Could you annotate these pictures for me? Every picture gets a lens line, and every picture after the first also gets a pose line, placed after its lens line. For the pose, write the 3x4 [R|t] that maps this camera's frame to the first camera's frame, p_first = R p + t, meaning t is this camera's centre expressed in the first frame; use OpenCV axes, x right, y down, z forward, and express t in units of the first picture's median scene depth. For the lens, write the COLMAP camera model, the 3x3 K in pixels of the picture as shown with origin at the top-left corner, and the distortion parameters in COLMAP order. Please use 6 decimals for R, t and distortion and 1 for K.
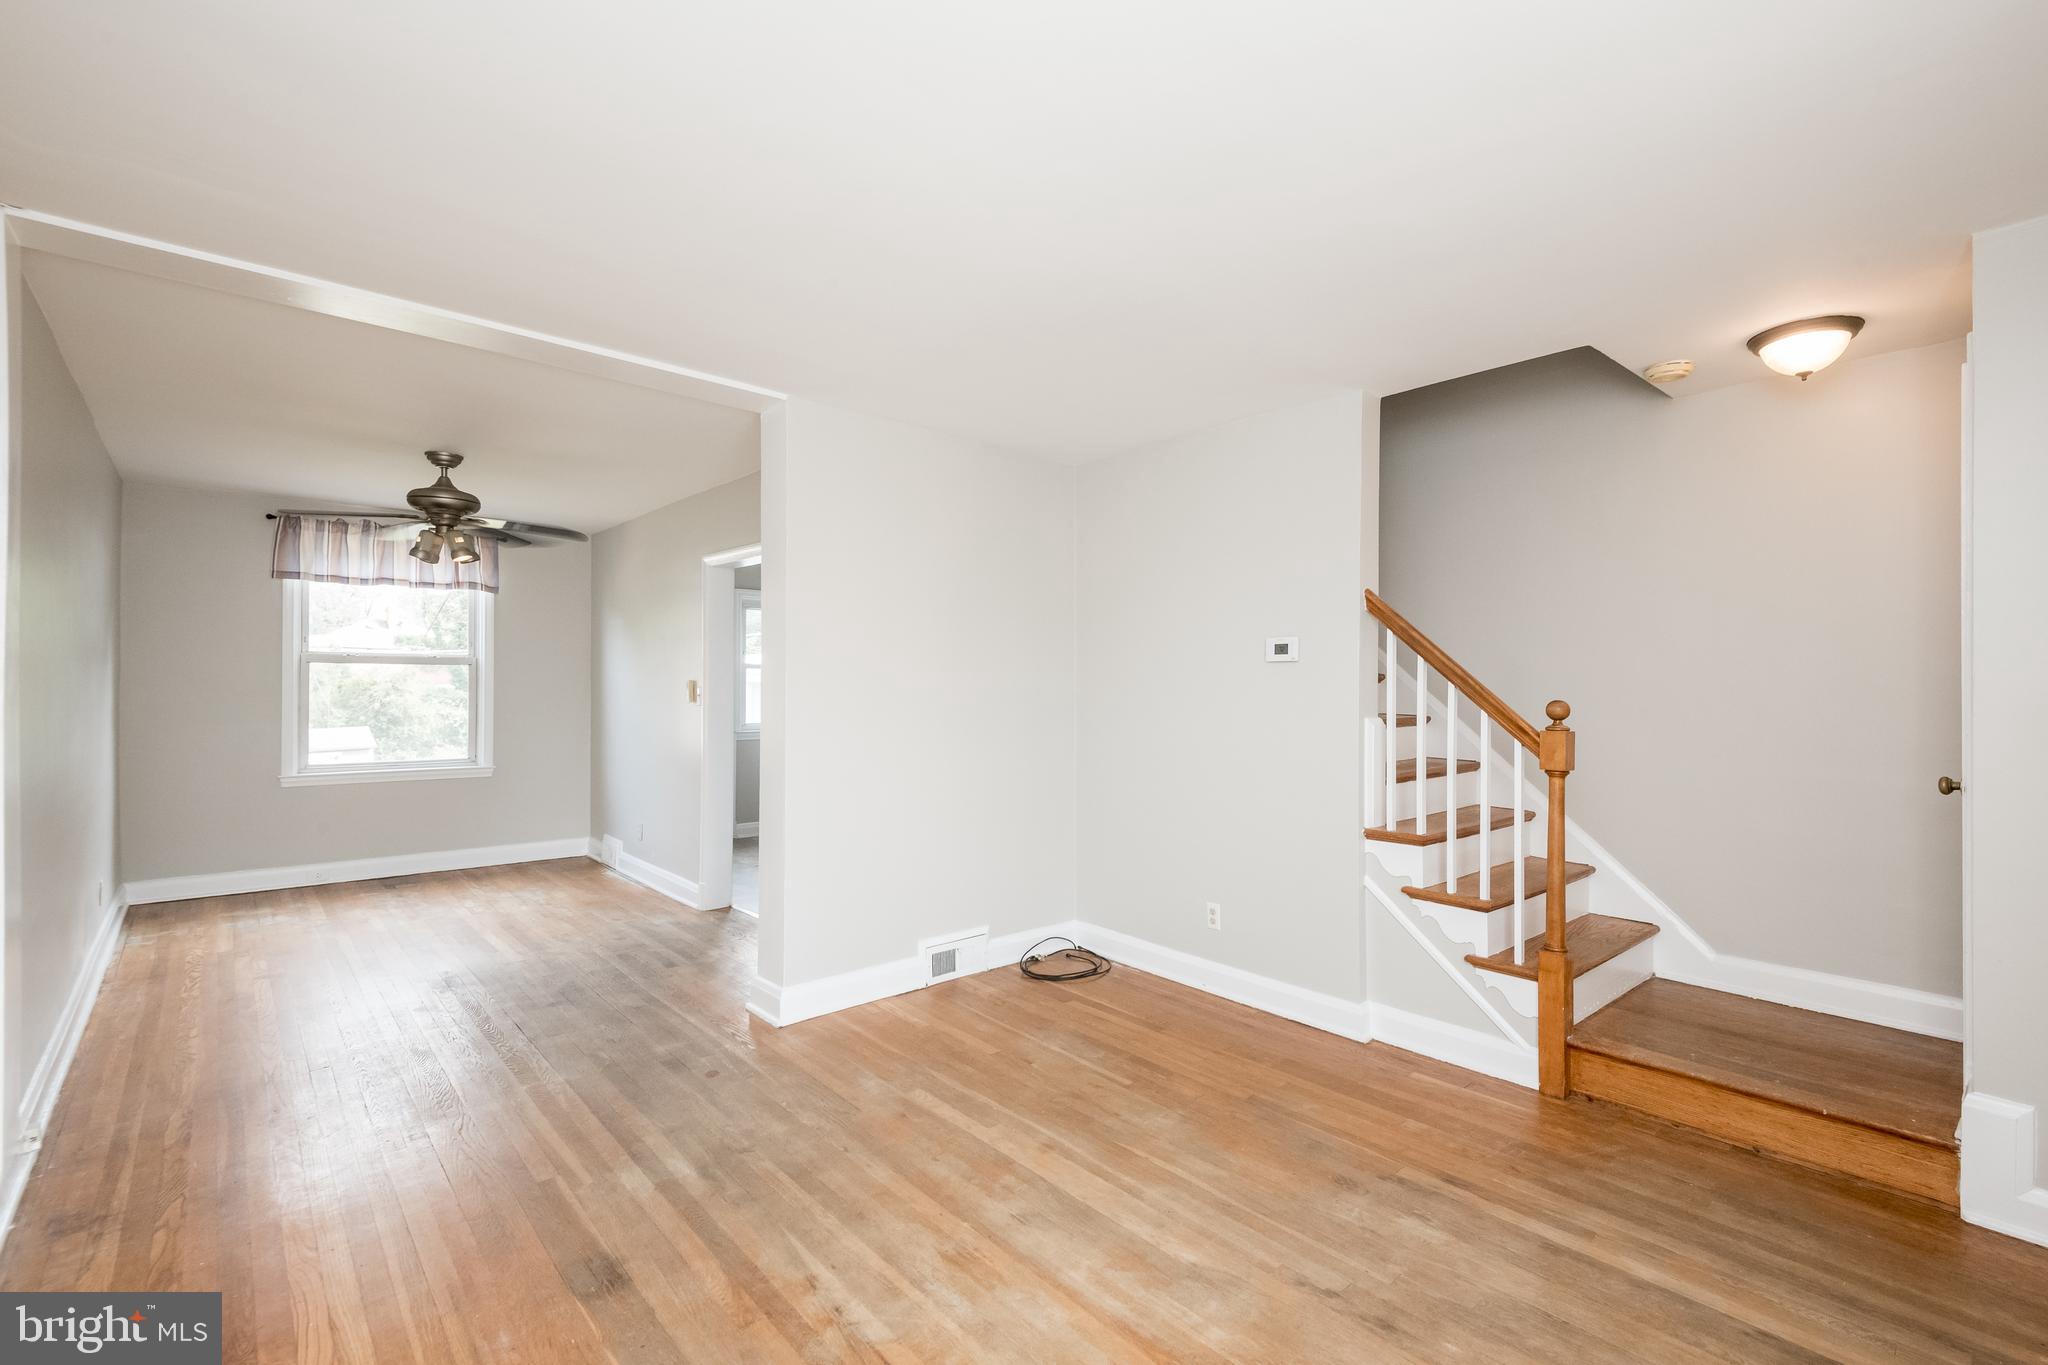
lens RADIAL K [[919.2, 0, 1026.6], [0, 919.2, 680.8], [0, 0, 1]] dist [0.039234, -0.023069]
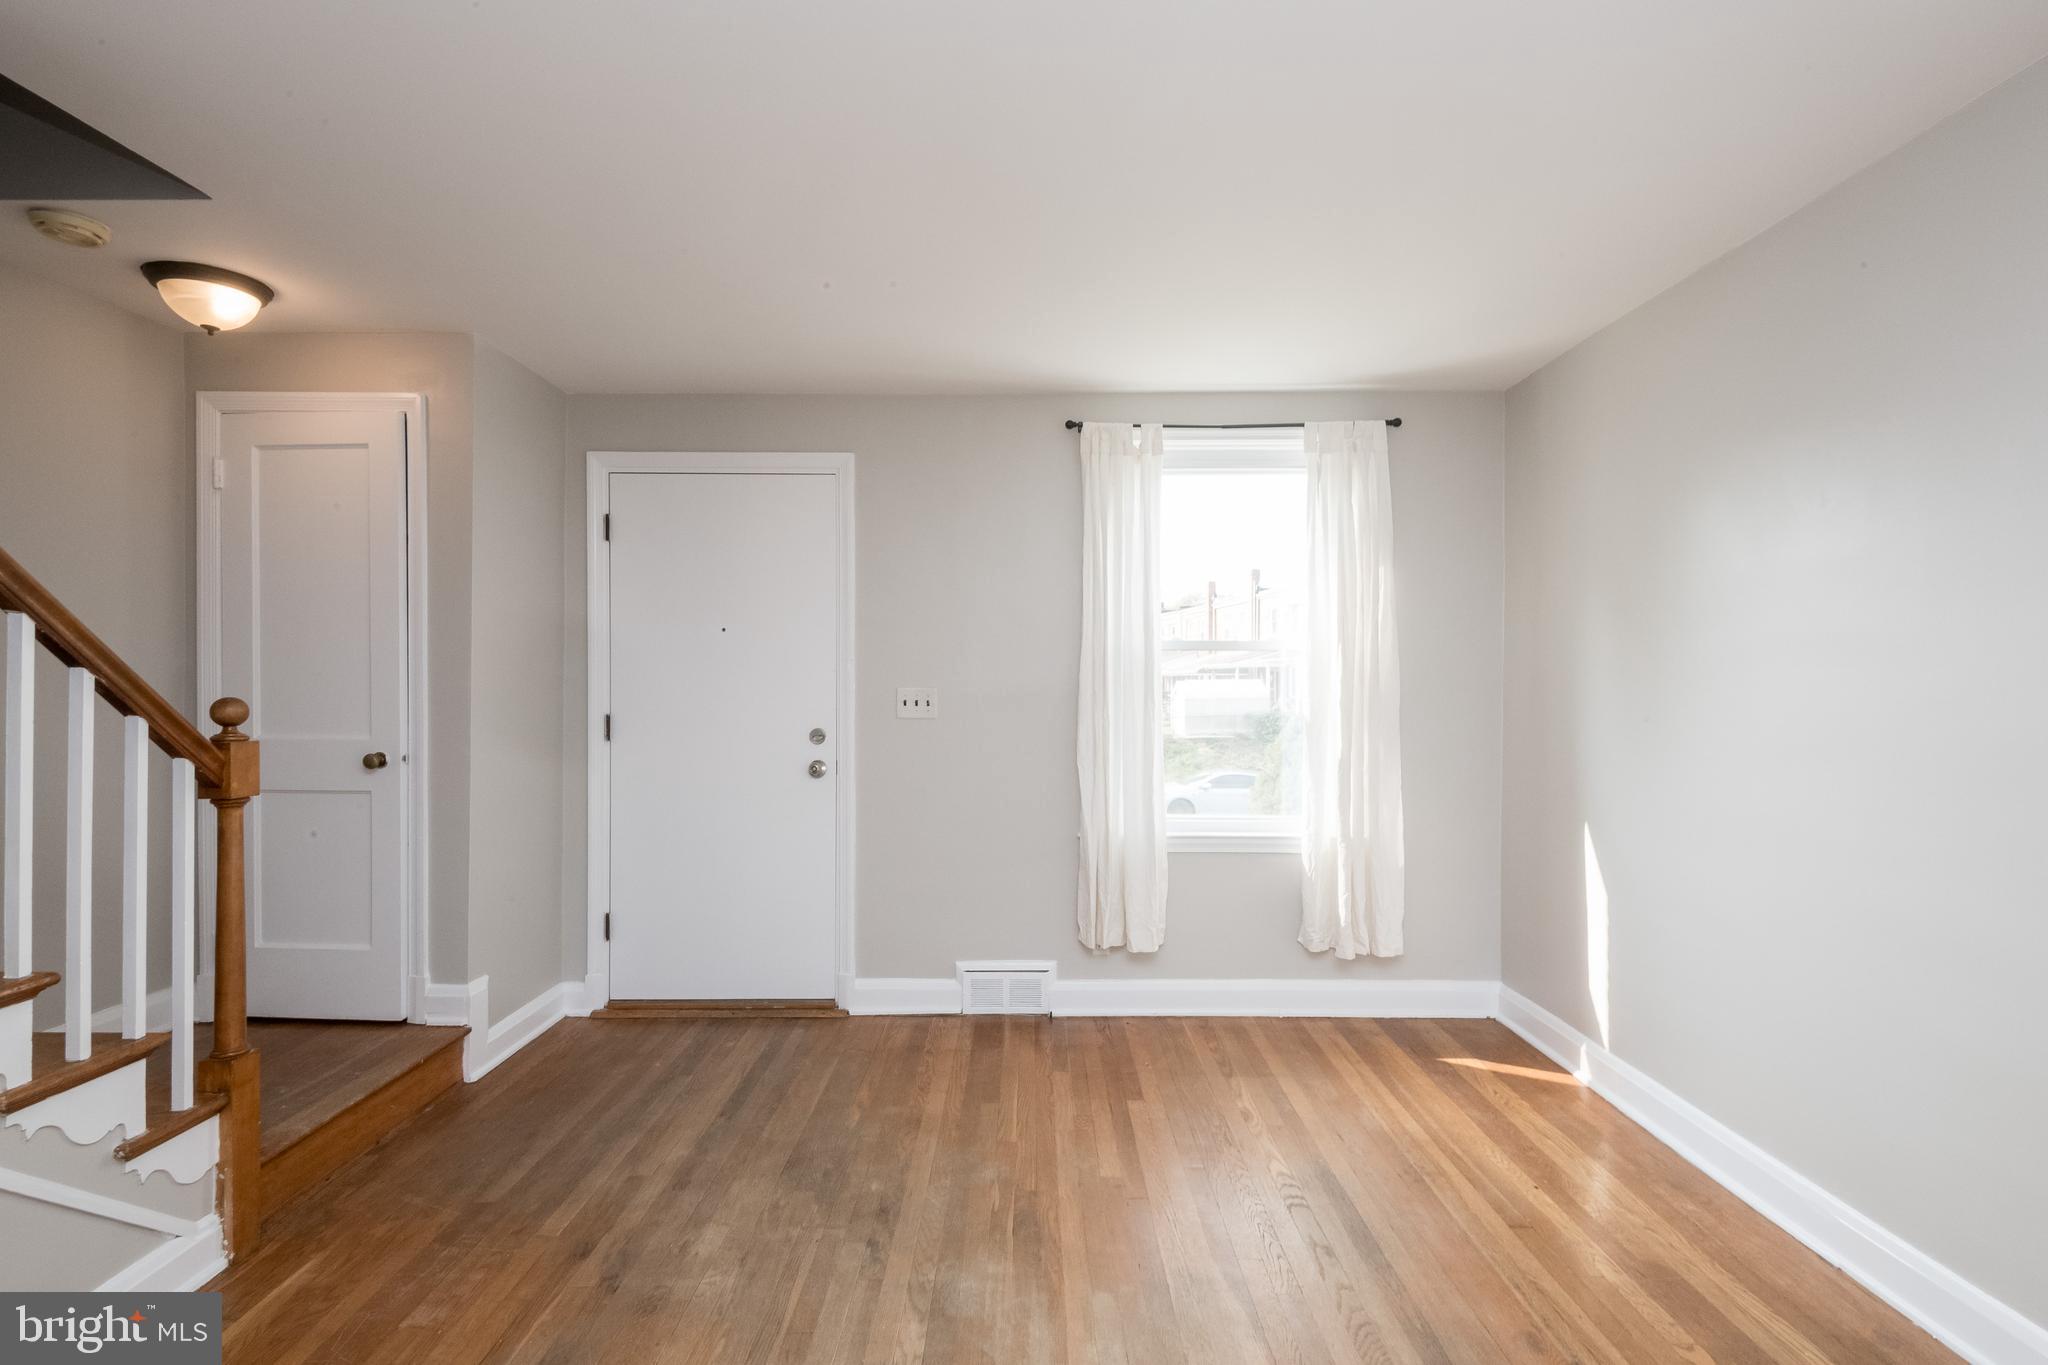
lens RADIAL K [[930.1, 0, 1028.5], [0, 930.1, 677.7], [0, 0, 1]] dist [0.041539, -0.024292]
pose [[-0.754698, -0.002523, 0.656068, -0.322351], [-0.004074, 0.999991, -0.000840, 0.004385], [-0.656060, -0.003307, -0.754702, 1.057402]]
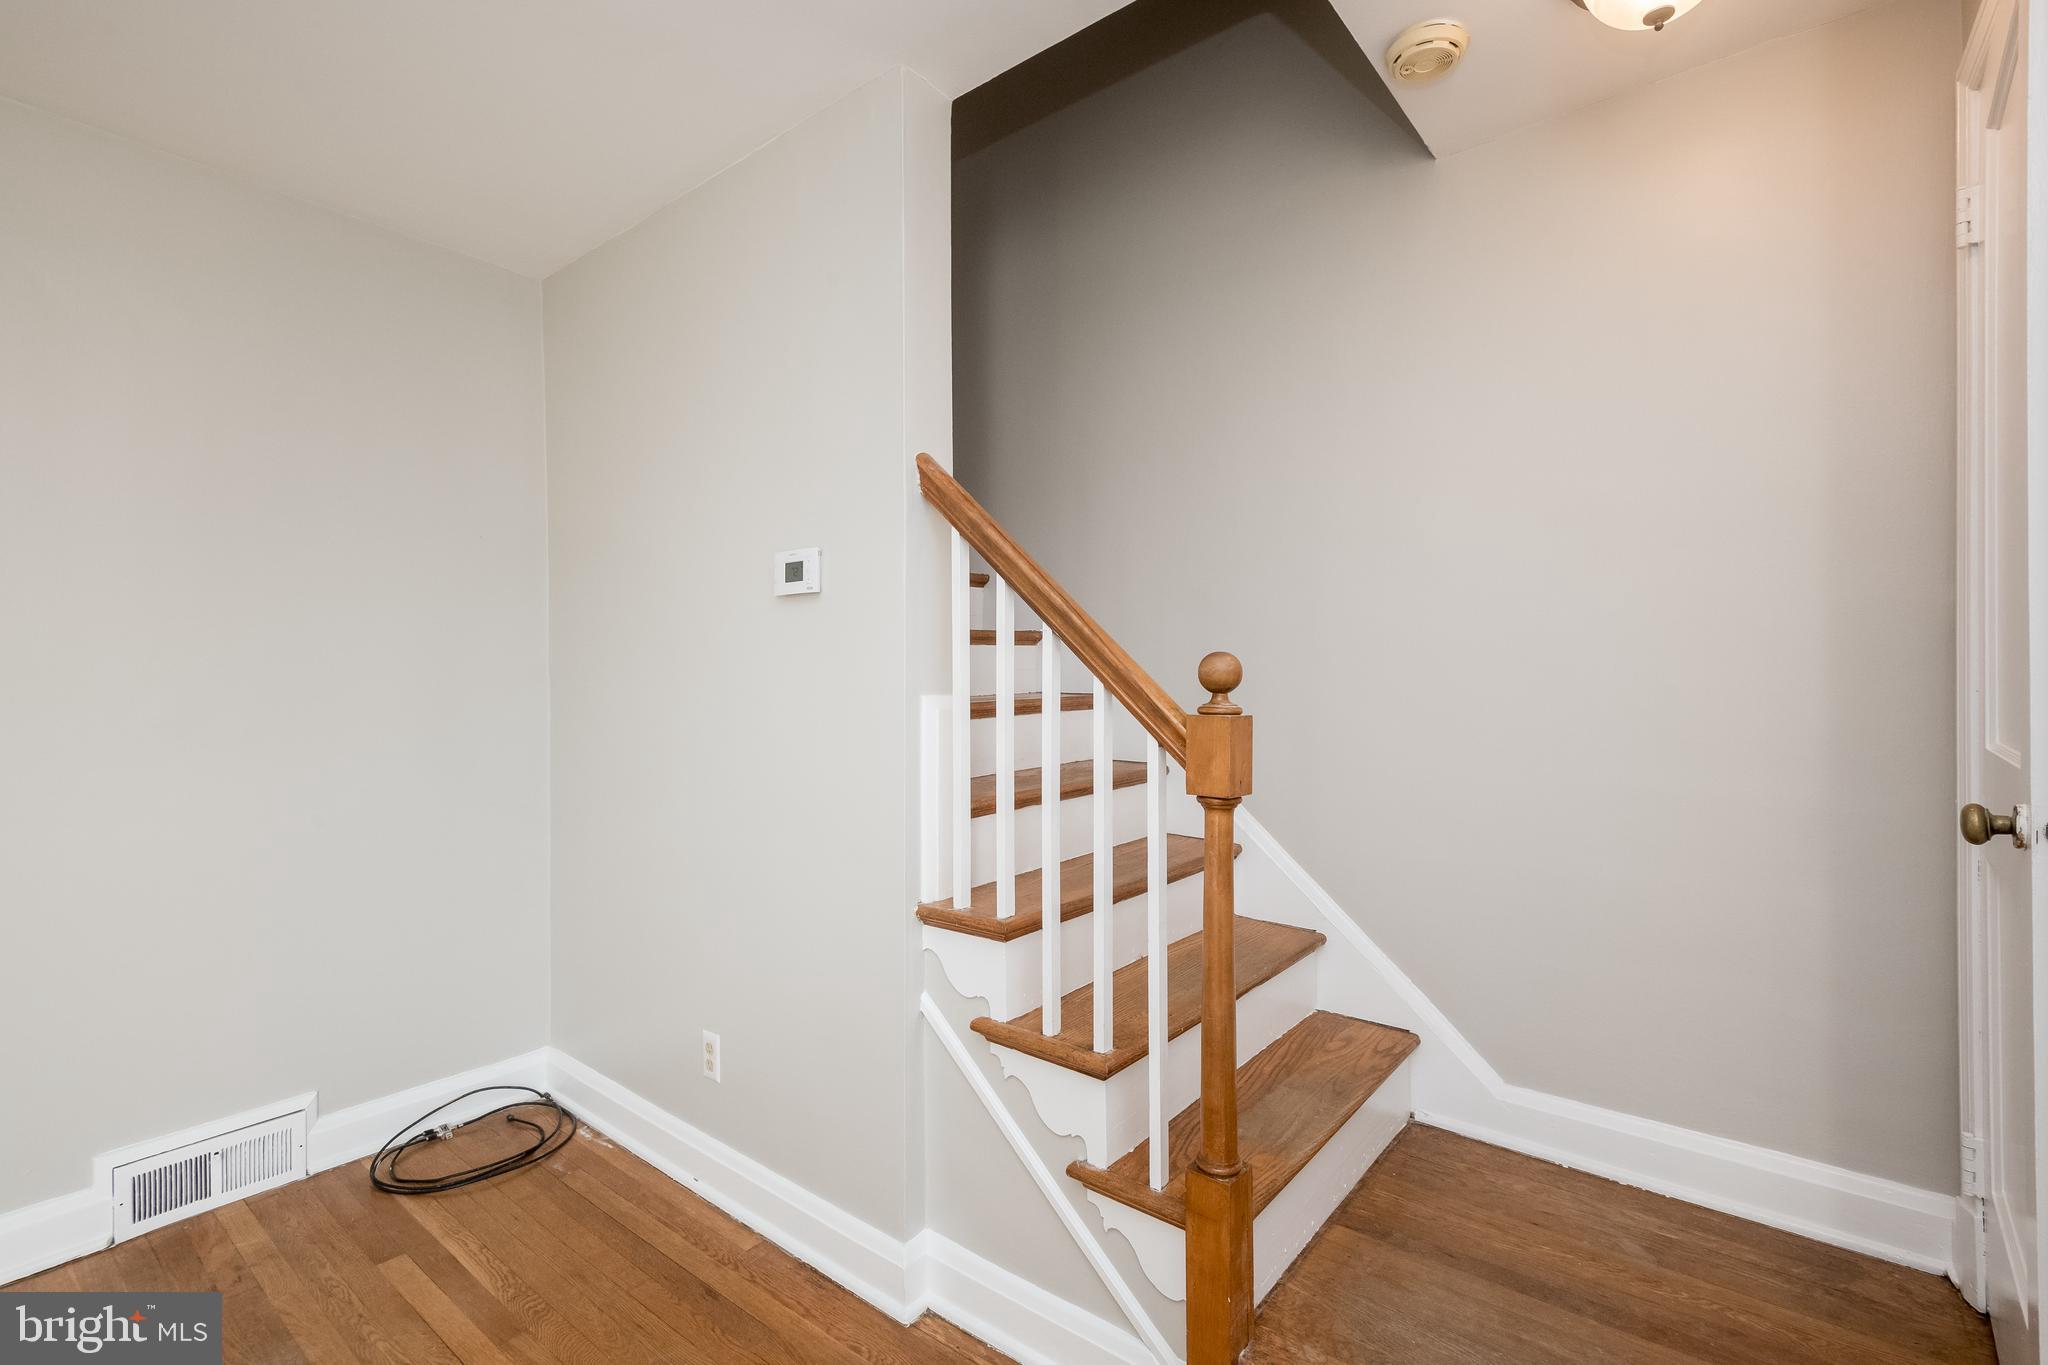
lens RADIAL K [[915.8, 0, 1035.7], [0, 915.8, 672.9], [0, 0, 1]] dist [0.029895, -0.013032]
pose [[0.982593, -0.005653, 0.185687, 0.357851], [0.005900, 0.999982, -0.000775, 0.029743], [-0.185680, 0.001857, 0.982609, 0.503414]]
